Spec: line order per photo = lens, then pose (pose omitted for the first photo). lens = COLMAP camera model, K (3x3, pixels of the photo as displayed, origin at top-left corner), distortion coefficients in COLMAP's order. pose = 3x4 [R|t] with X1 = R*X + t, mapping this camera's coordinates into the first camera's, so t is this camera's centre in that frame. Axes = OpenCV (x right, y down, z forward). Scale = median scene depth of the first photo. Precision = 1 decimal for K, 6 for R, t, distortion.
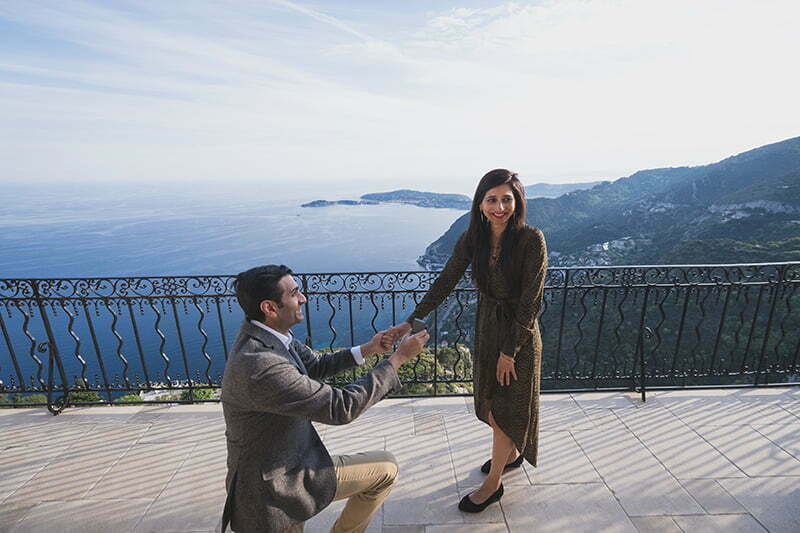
lens RADIAL K [[348.4, 0, 400.3], [0, 348.4, 265.4], [0, 0, 1]] dist [0.005864, -0.003291]
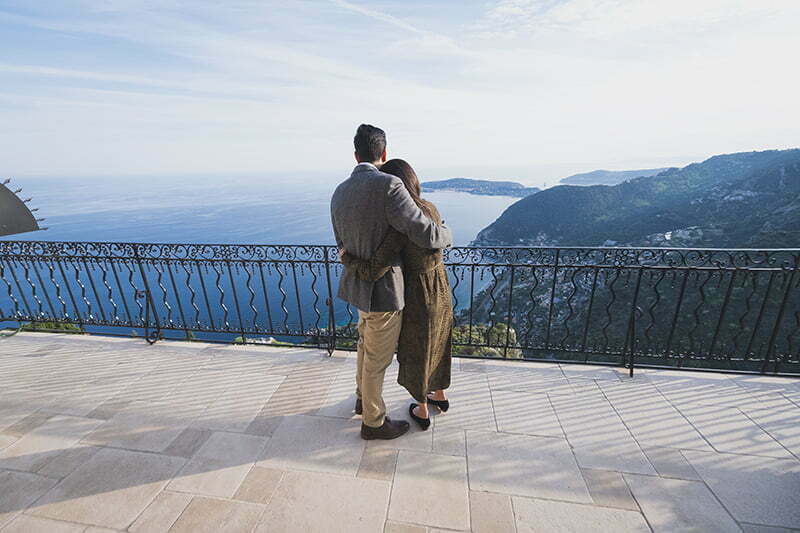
lens RADIAL K [[317.5, 0, 400.0], [0, 317.5, 265.3], [0, 0, 1]] dist [0.007633, -0.001156]
pose [[0.985943, 0.039072, -0.162450, 0.145803], [-0.030349, 0.997978, 0.055838, 0.020228], [0.164303, -0.050123, 0.985136, -0.044800]]
